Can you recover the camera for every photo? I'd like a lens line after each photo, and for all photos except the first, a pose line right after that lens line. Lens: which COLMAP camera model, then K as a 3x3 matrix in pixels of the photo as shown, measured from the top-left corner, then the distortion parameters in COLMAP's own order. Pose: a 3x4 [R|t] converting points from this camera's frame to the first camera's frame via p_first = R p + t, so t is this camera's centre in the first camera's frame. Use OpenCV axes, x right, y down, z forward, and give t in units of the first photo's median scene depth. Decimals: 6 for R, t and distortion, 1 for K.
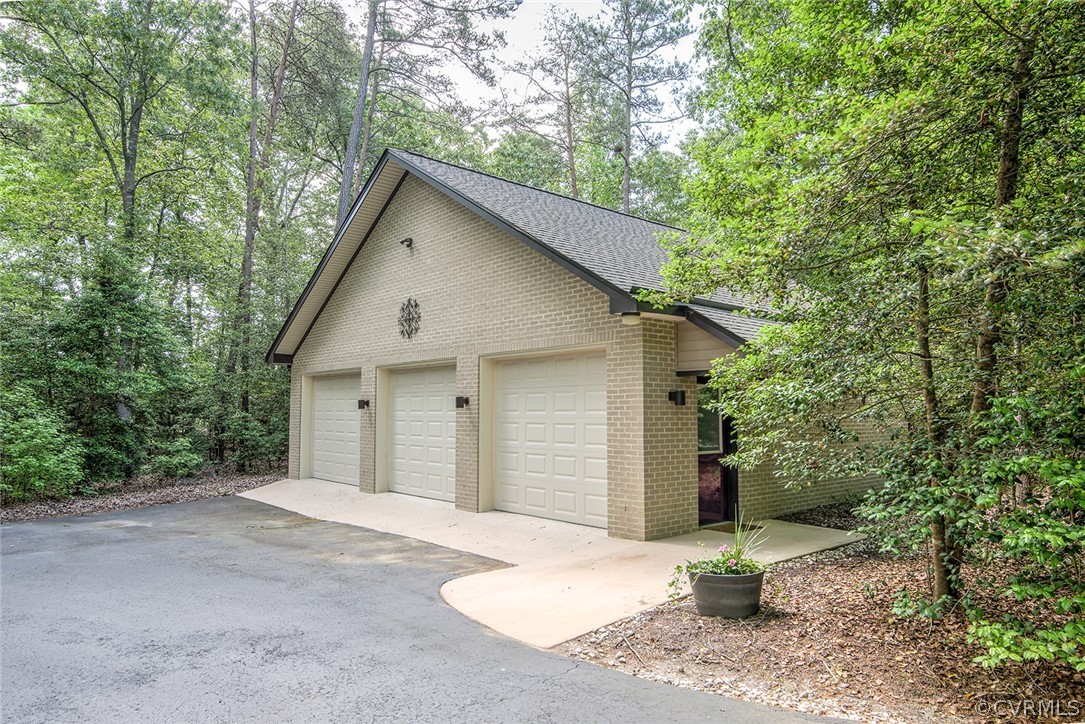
lens RADIAL K [[704.3, 0, 542.5], [0, 704.3, 362.0], [0, 0, 1]] dist [-0.002372, -0.000160]
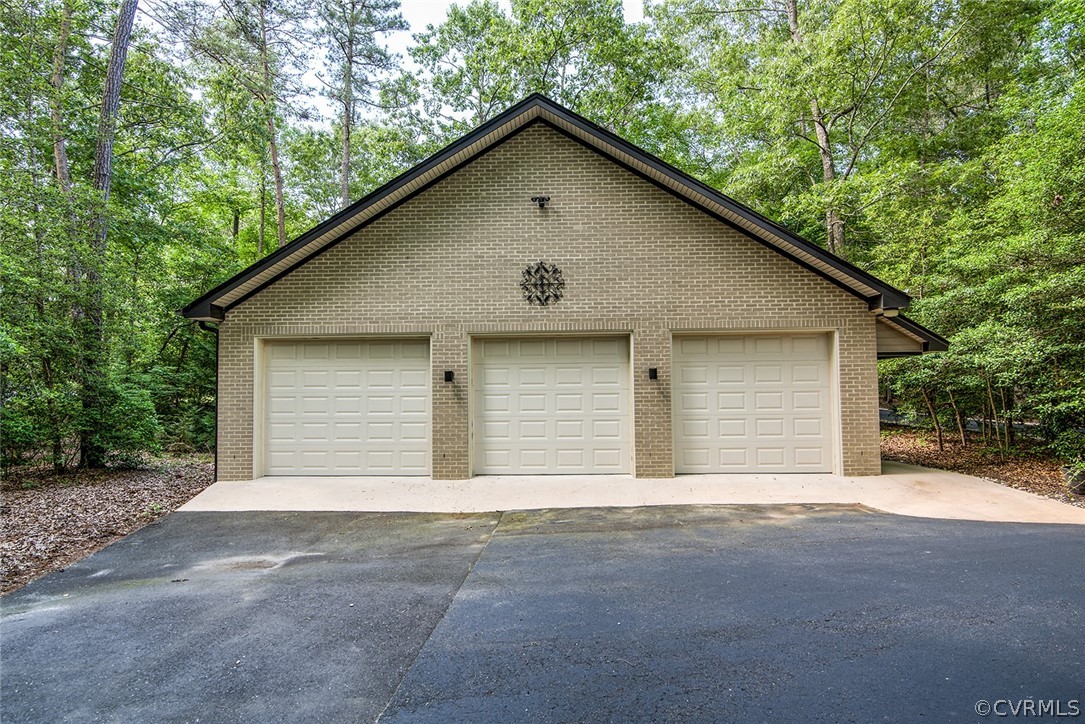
lens RADIAL K [[704.3, 0, 542.5], [0, 704.3, 362.0], [0, 0, 1]] dist [-0.002372, -0.000160]
pose [[0.677842, 0.024013, 0.734816, -0.868724], [-0.041544, 0.999121, 0.005673, 0.035699], [-0.734033, -0.034372, 0.678243, 0.368619]]
